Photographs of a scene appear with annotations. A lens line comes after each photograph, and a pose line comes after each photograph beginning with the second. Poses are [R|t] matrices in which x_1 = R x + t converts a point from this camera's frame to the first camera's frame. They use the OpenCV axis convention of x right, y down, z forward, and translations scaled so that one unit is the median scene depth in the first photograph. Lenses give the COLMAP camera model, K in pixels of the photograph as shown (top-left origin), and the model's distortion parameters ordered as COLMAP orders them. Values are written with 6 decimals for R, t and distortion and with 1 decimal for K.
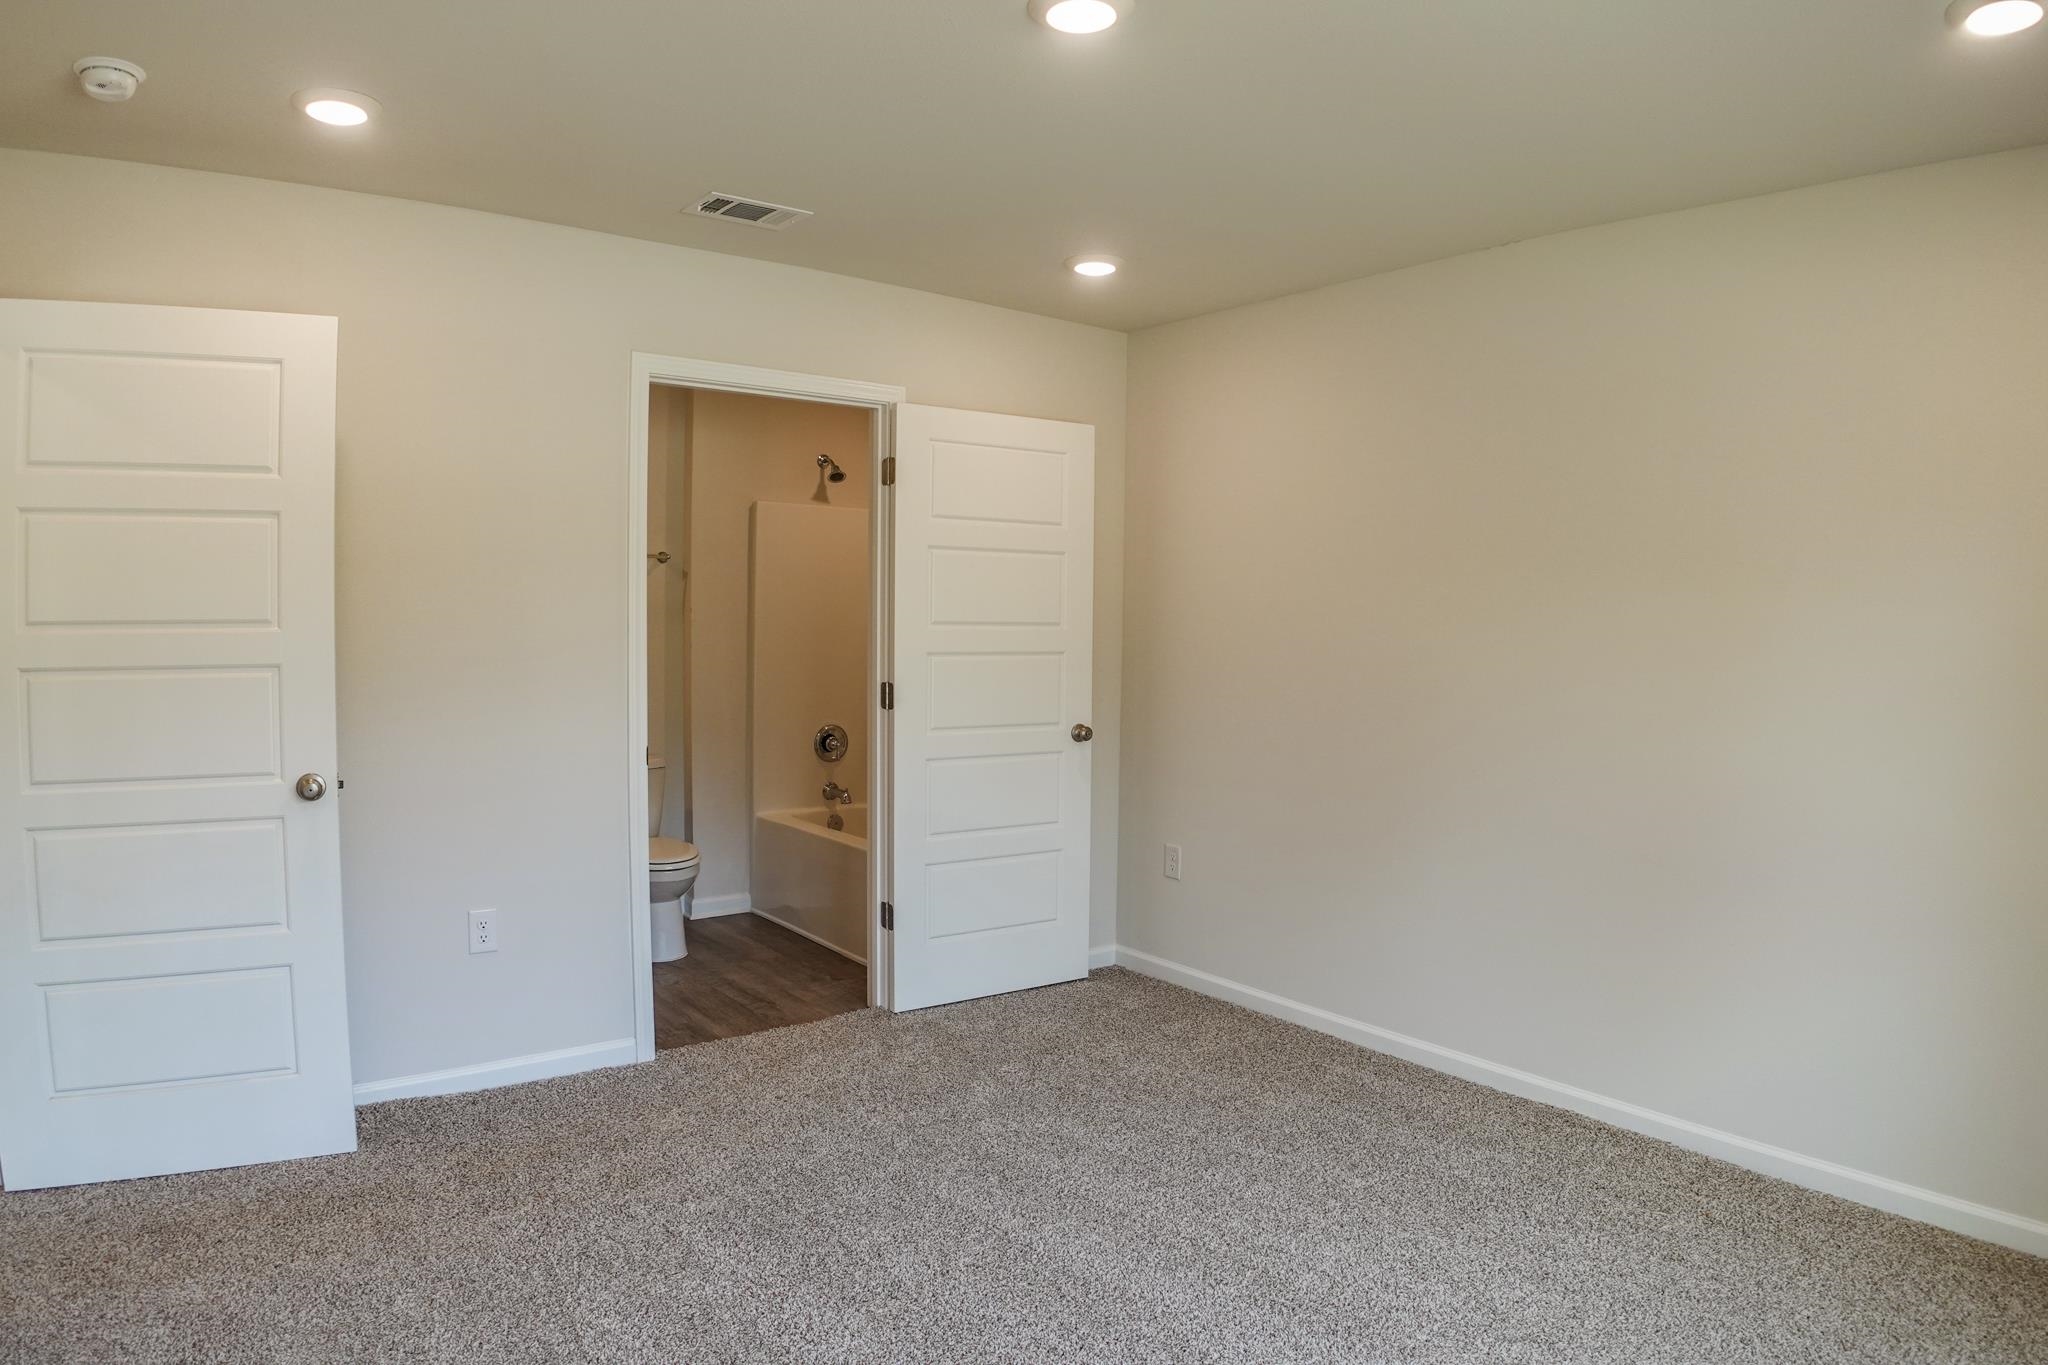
lens RADIAL K [[1244.6, 0, 1031.2], [0, 1244.6, 667.8], [0, 0, 1]] dist [-0.138666, 0.021251]
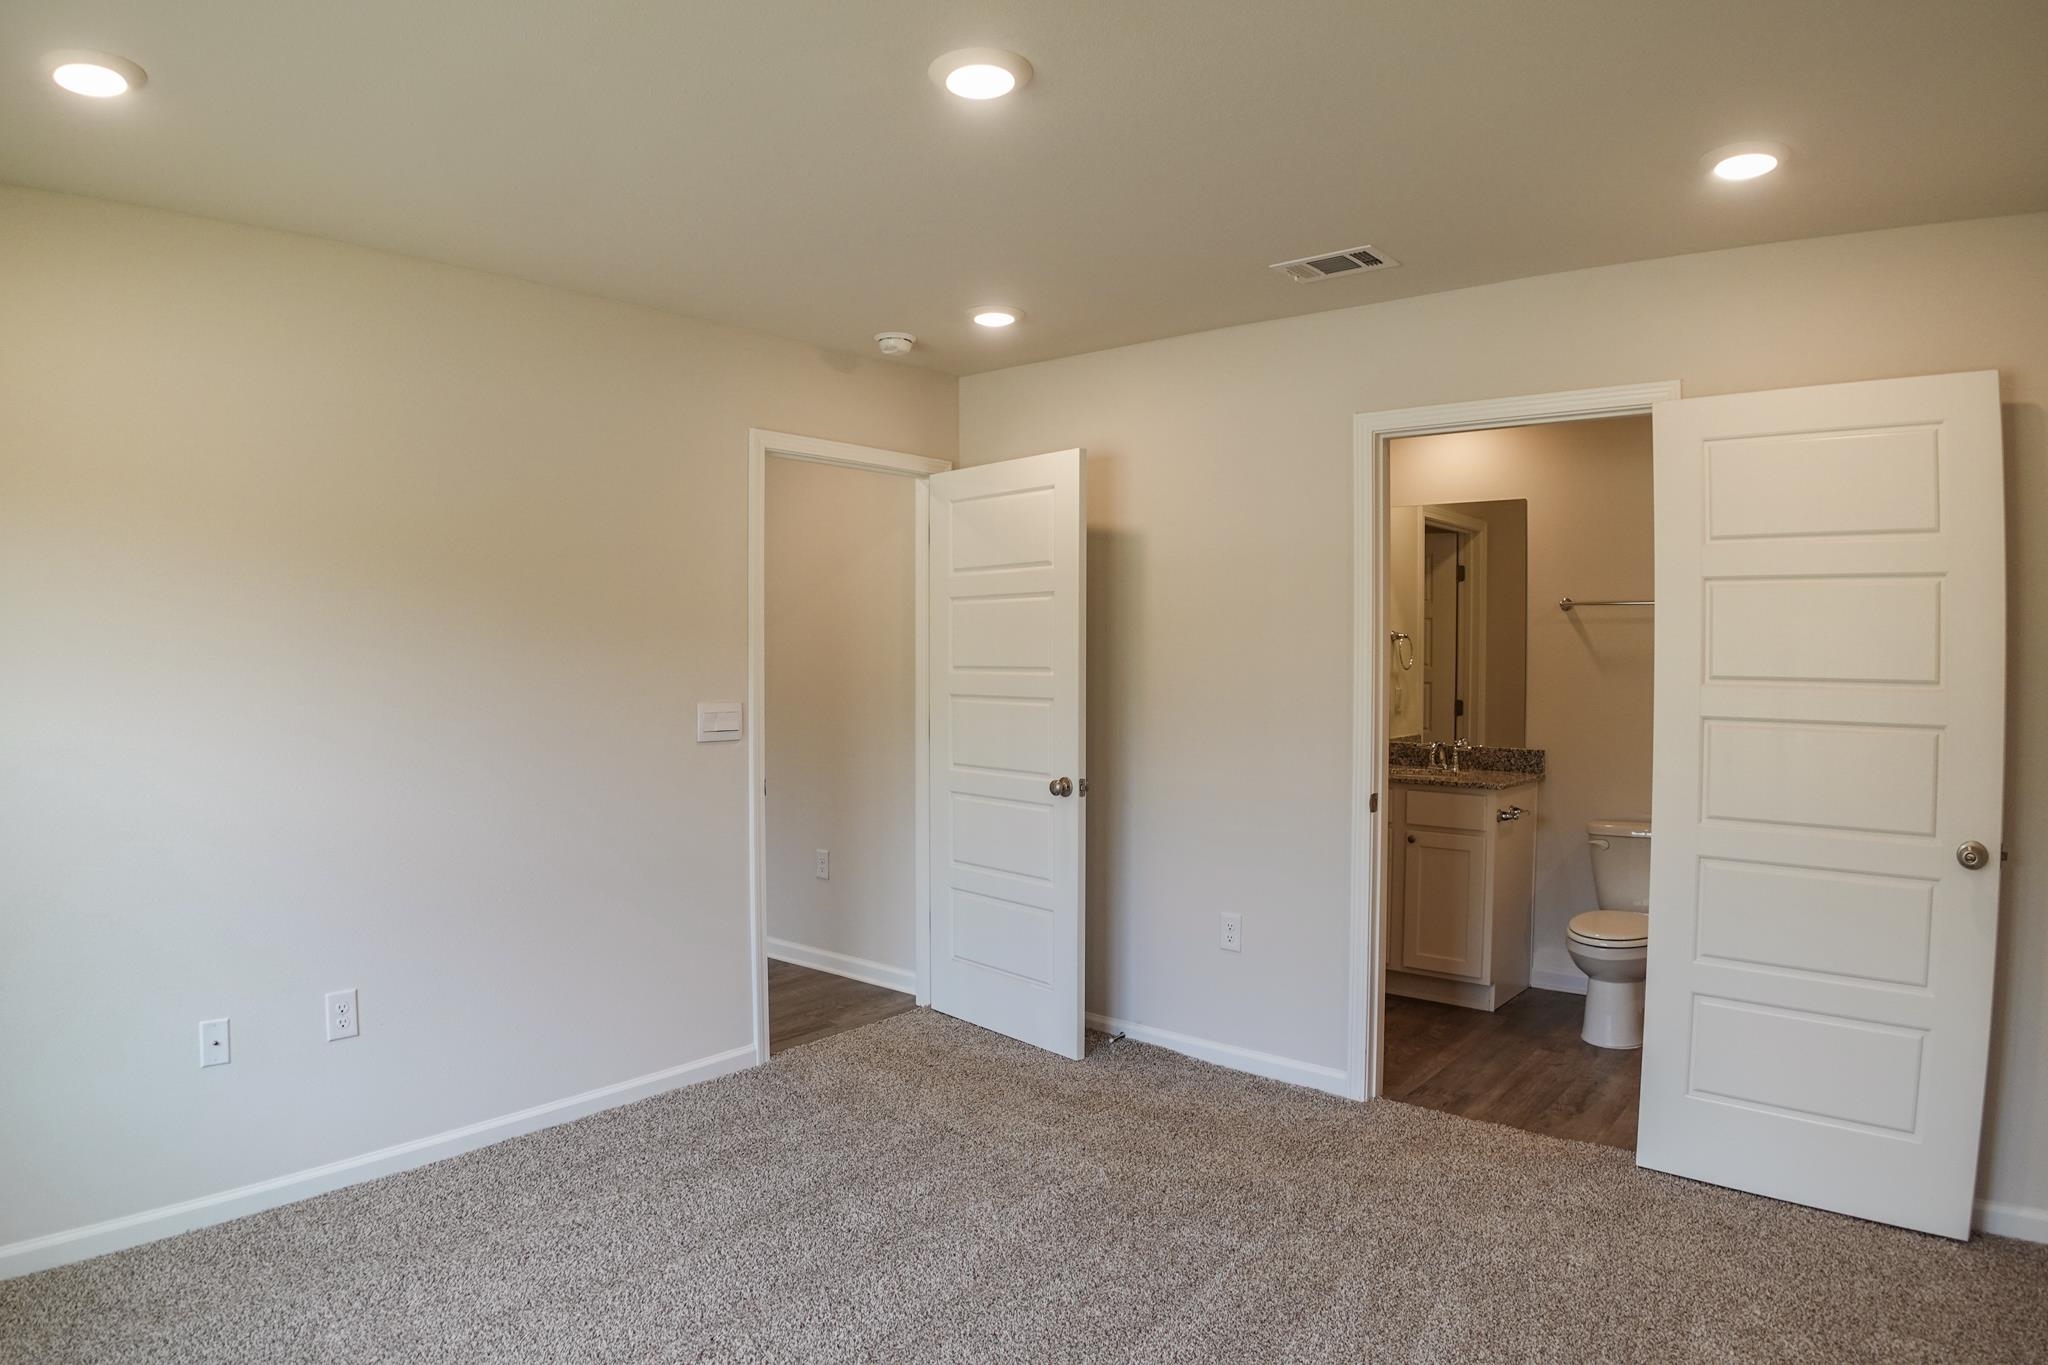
lens RADIAL K [[1244.6, 0, 1031.2], [0, 1244.6, 667.8], [0, 0, 1]] dist [-0.138666, 0.021251]
pose [[0.200640, 0.001918, -0.979663, 0.692200], [-0.047554, 0.998838, -0.007784, -0.021598], [0.978510, 0.048149, 0.200499, 0.555758]]
